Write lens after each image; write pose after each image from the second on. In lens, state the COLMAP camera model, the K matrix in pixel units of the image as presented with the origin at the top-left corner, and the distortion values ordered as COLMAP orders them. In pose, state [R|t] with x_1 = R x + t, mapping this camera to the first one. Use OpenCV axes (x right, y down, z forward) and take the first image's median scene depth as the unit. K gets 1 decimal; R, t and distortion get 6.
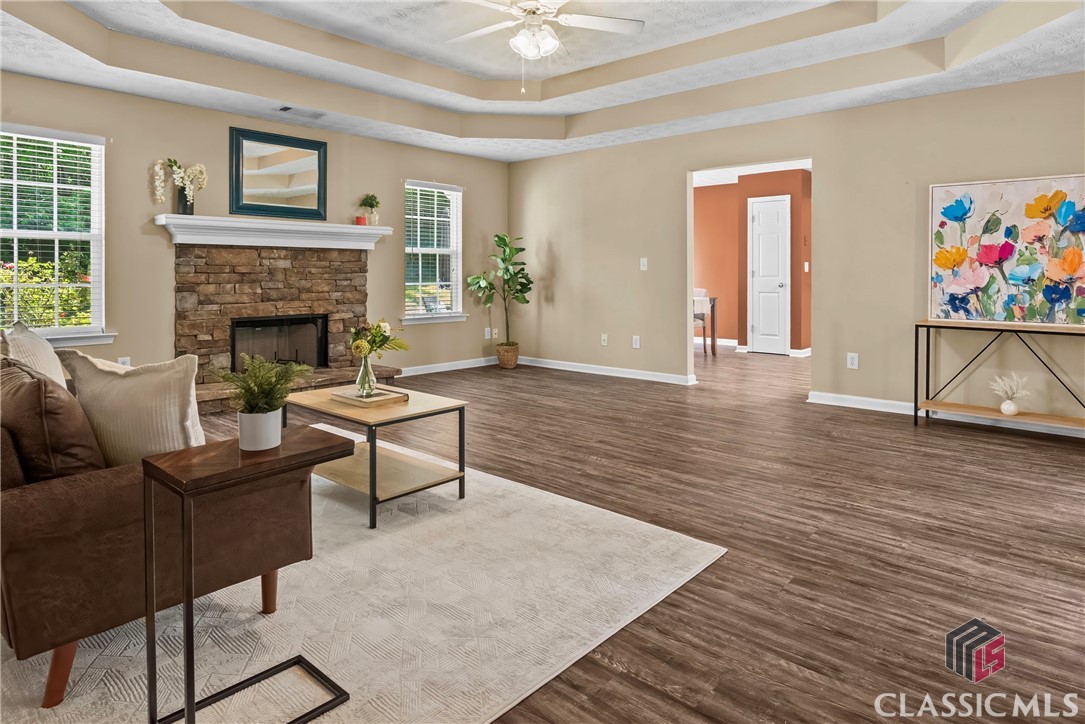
lens RADIAL K [[617.9, 0, 537.0], [0, 617.9, 276.4], [0, 0, 1]] dist [-0.008788, 0.002785]
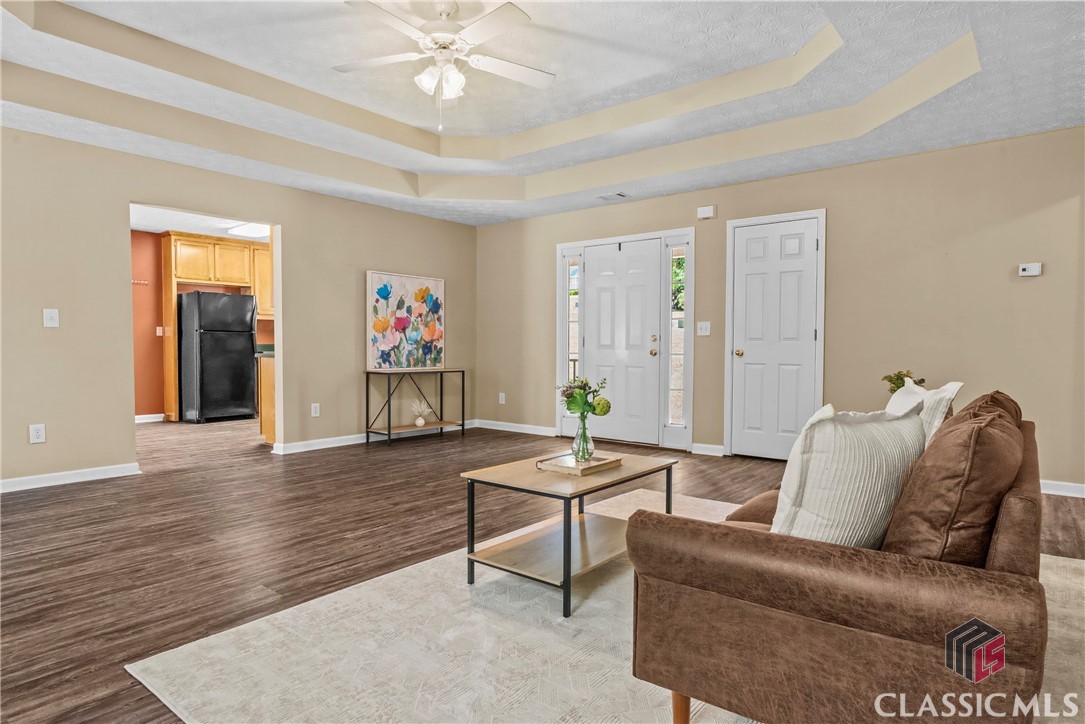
lens RADIAL K [[617.9, 0, 538.4], [0, 617.9, 371.6], [0, 0, 1]] dist [-0.008788, 0.002785]
pose [[-0.050728, -0.050437, 0.997438, -0.774082], [-0.008072, 0.998712, 0.050091, 0.002538], [-0.998680, -0.005510, -0.051070, 0.729386]]
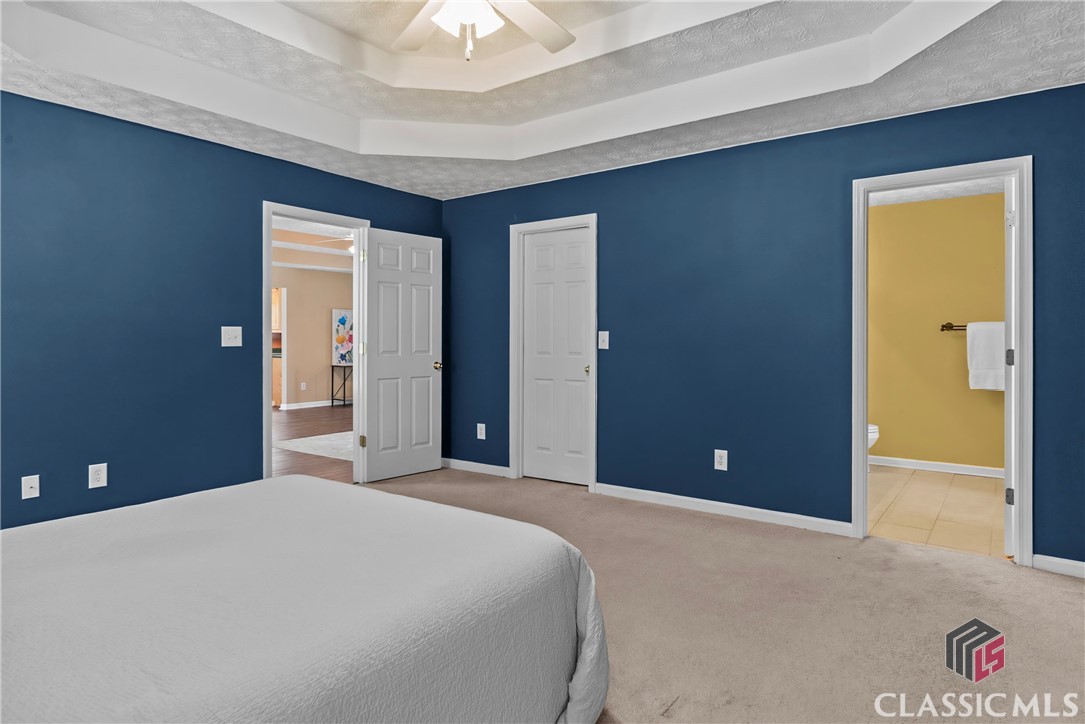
lens RADIAL K [[617.9, 0, 546.4], [0, 617.9, 341.8], [0, 0, 1]] dist [-0.008788, 0.002785]
pose [[-0.125800, 0.003216, 0.992050, -1.971066], [0.000129, 0.999995, -0.003226, -0.012004], [-0.992056, -0.000278, -0.125800, 0.495736]]
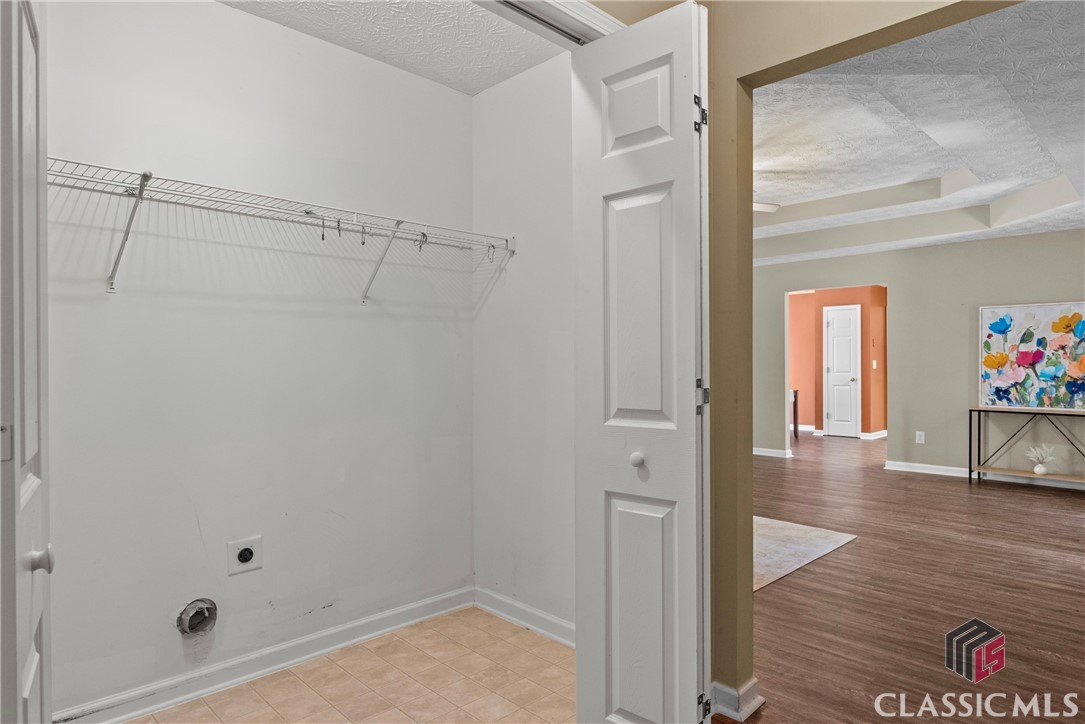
lens RADIAL K [[617.9, 0, 534.4], [0, 617.9, 363.6], [0, 0, 1]] dist [-0.008788, 0.002785]
pose [[0.997992, -0.001625, -0.063314, -0.264983], [0.001112, 0.999966, -0.008132, -0.014064], [0.063325, 0.008045, 0.997961, -0.429322]]
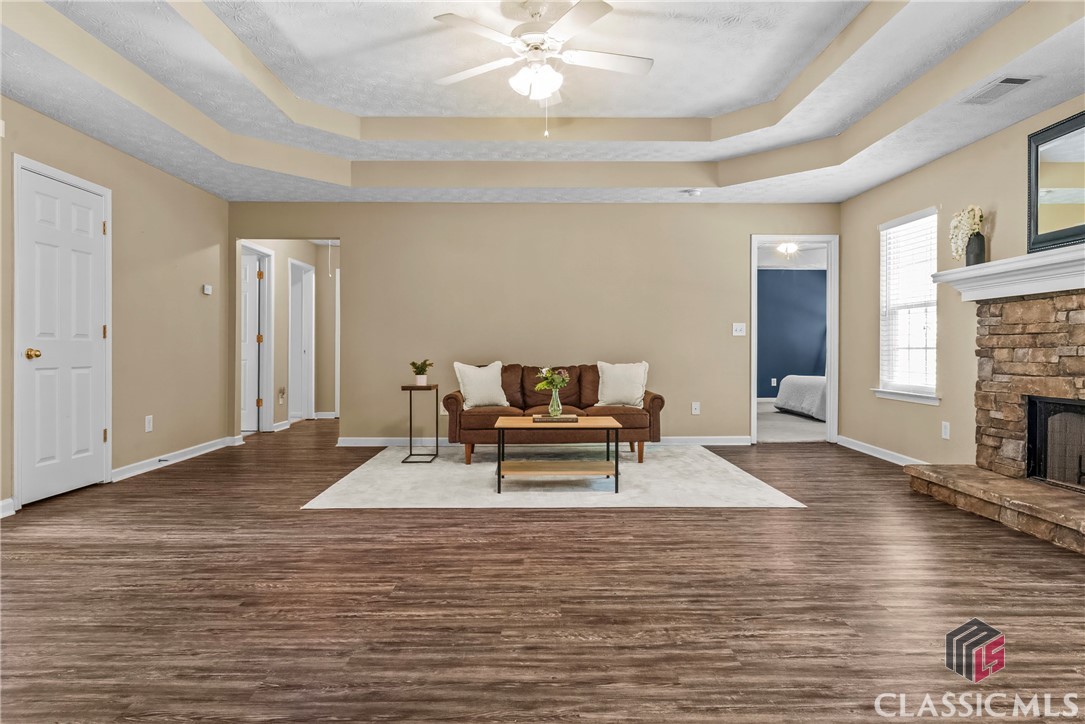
lens RADIAL K [[617.9, 0, 548.4], [0, 617.9, 355.7], [0, 0, 1]] dist [-0.008788, 0.002785]
pose [[-0.737043, 0.008857, -0.675788, 0.500052], [-0.000099, 0.999913, 0.013213, 0.013133], [0.675846, 0.009805, -0.736978, 1.375791]]
